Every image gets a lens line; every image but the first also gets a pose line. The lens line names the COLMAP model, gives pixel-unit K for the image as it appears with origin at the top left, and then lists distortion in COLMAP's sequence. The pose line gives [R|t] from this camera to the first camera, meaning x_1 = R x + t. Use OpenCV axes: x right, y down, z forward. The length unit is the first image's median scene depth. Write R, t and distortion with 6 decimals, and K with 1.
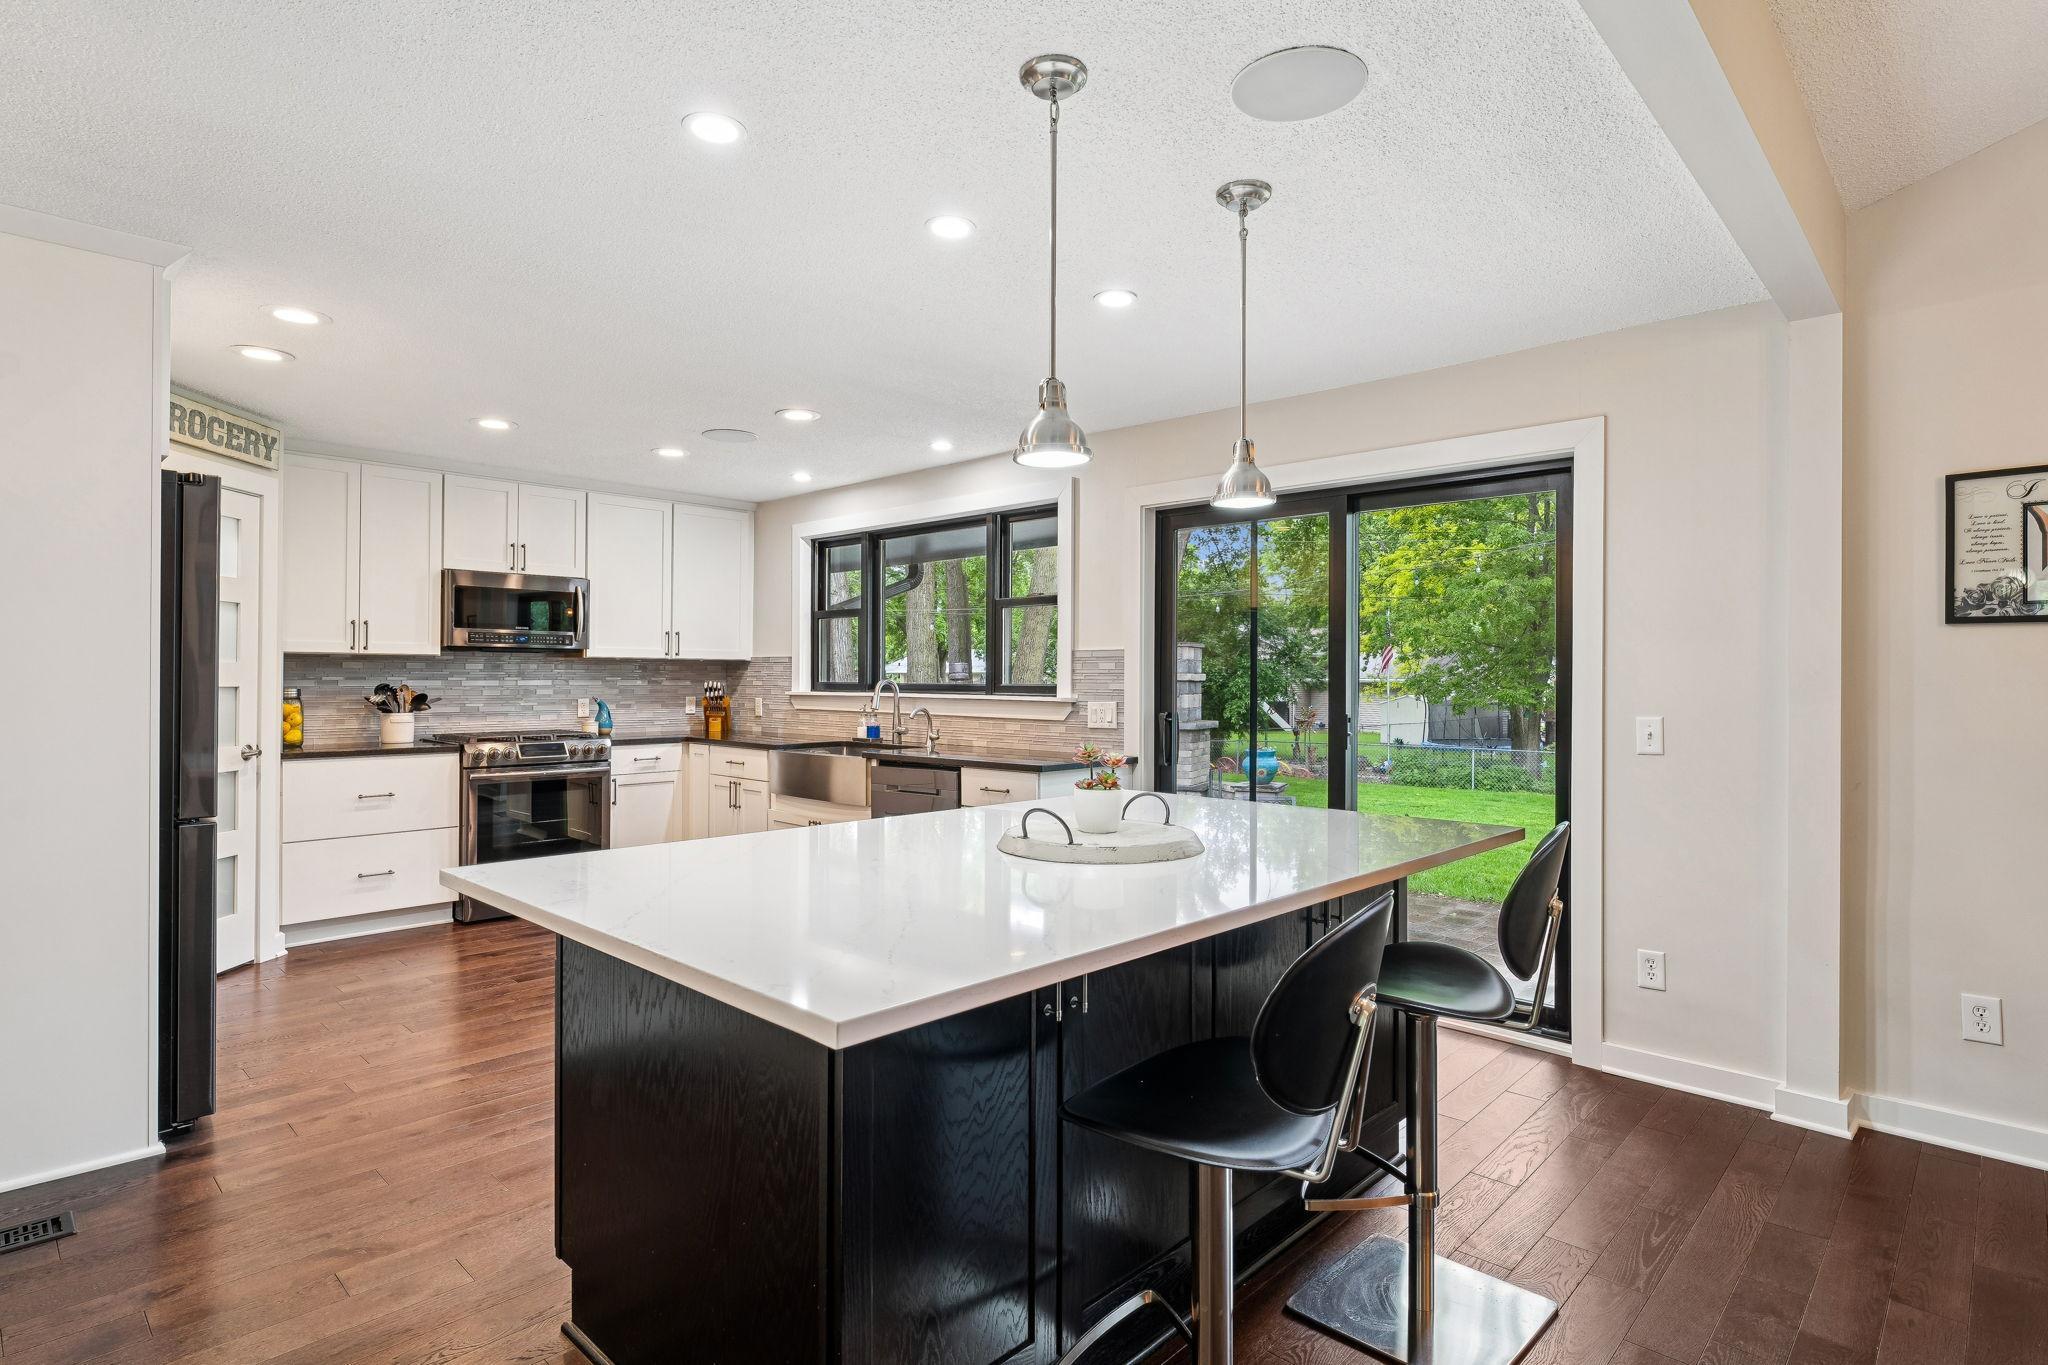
lens RADIAL K [[1063.4, 0, 1025.5], [0, 1063.4, 674.2], [0, 0, 1]] dist [0.000899, -0.000773]
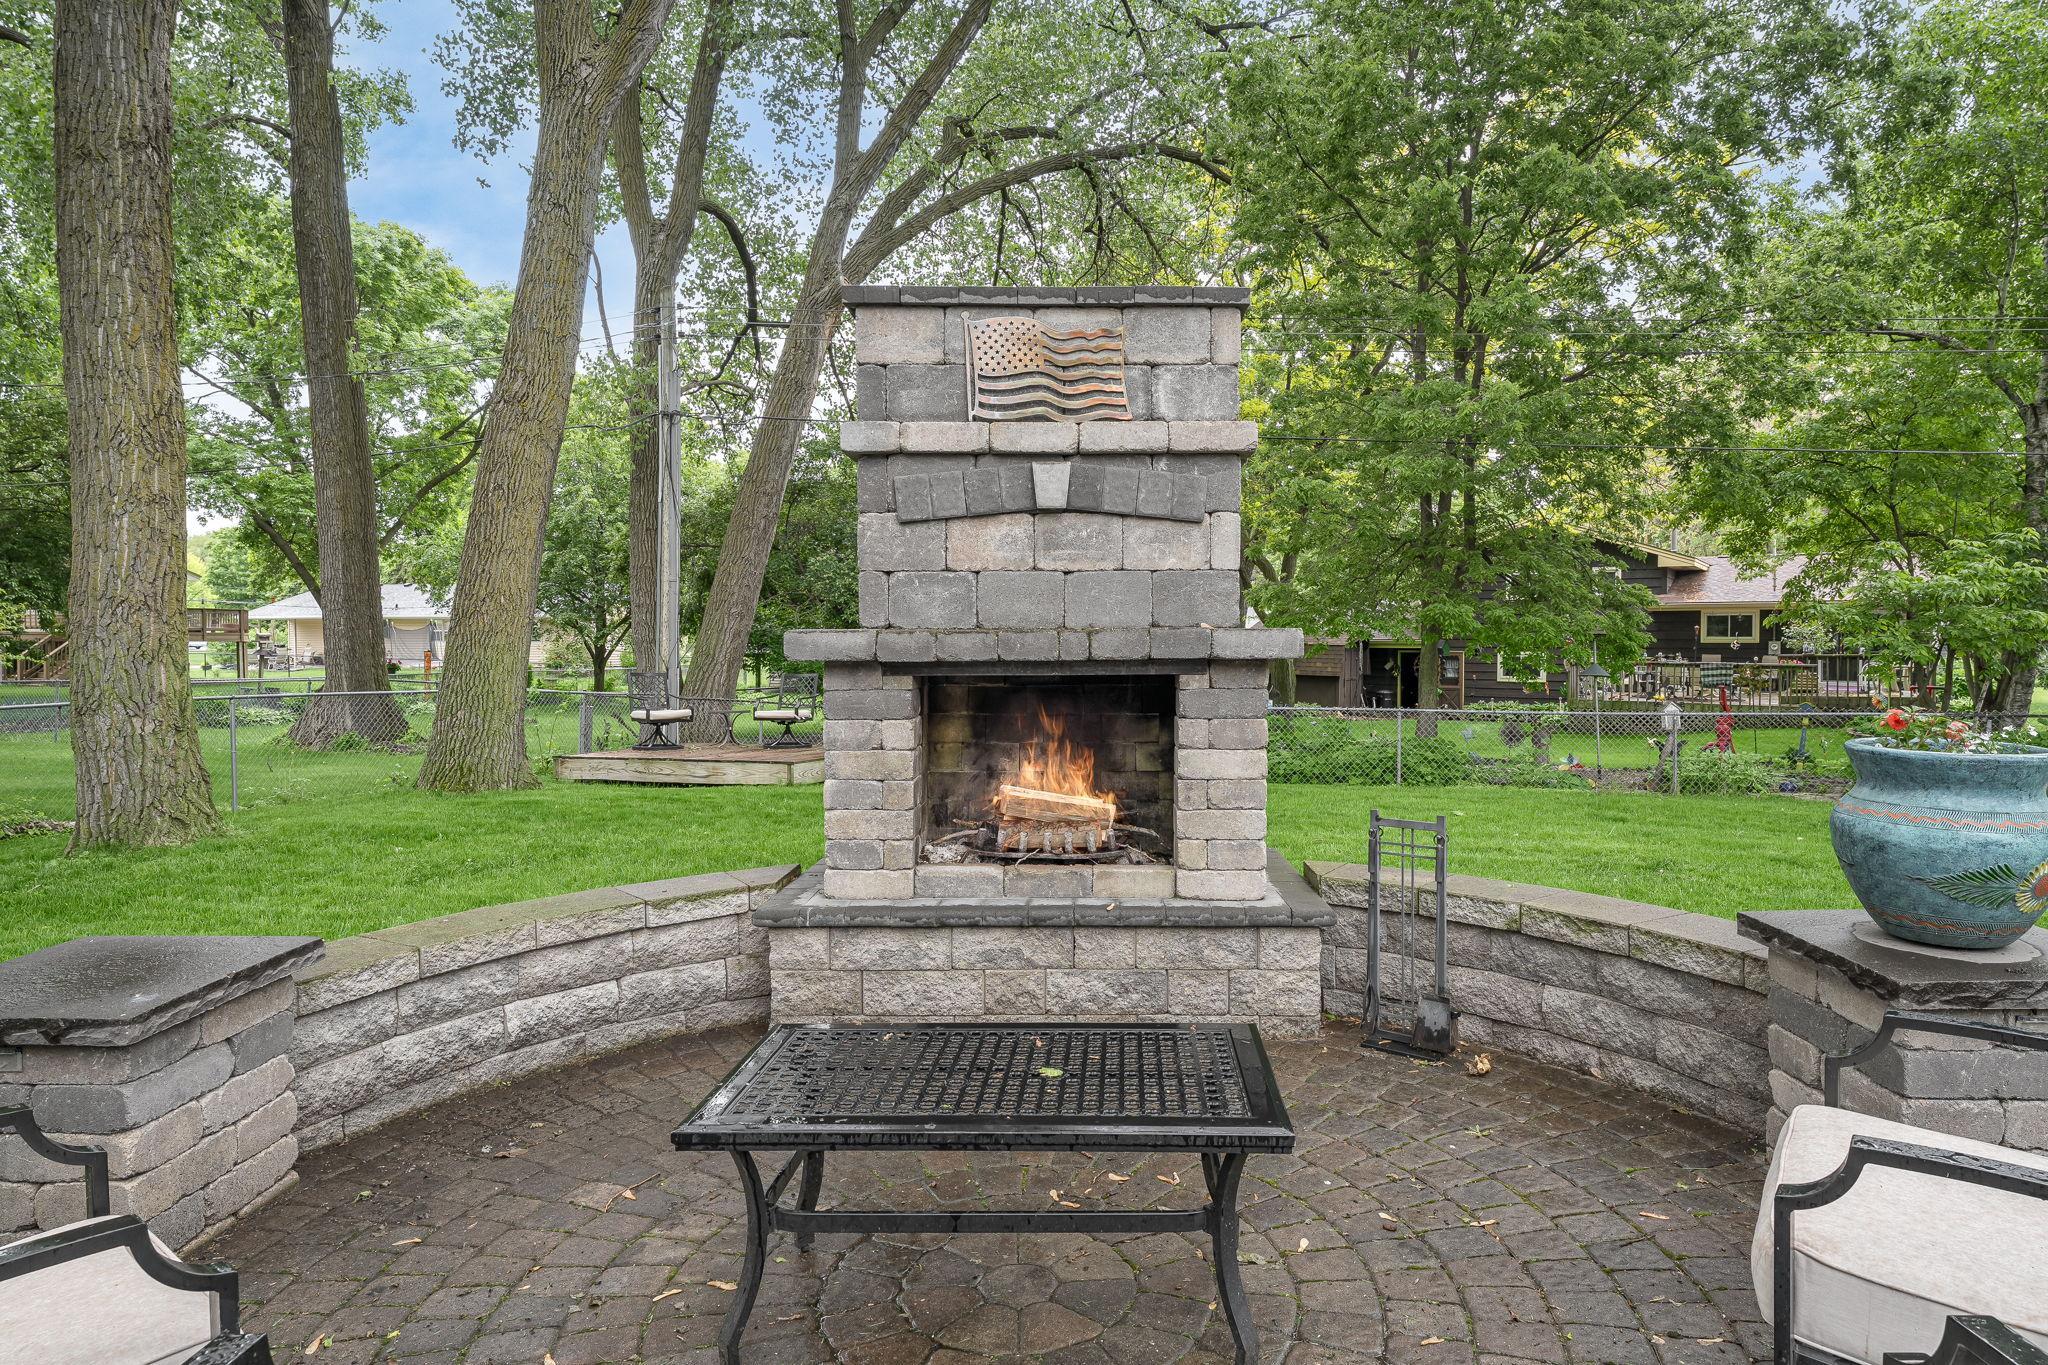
lens RADIAL K [[1154.6, 0, 1027.1], [0, 1154.6, 678.0], [0, 0, 1]] dist [-0.000489, -0.000044]
pose [[0.913206, -0.017822, 0.407107, 0.019629], [0.005123, 0.999466, 0.032261, 0.125896], [-0.407465, -0.027375, 0.912810, 2.085439]]
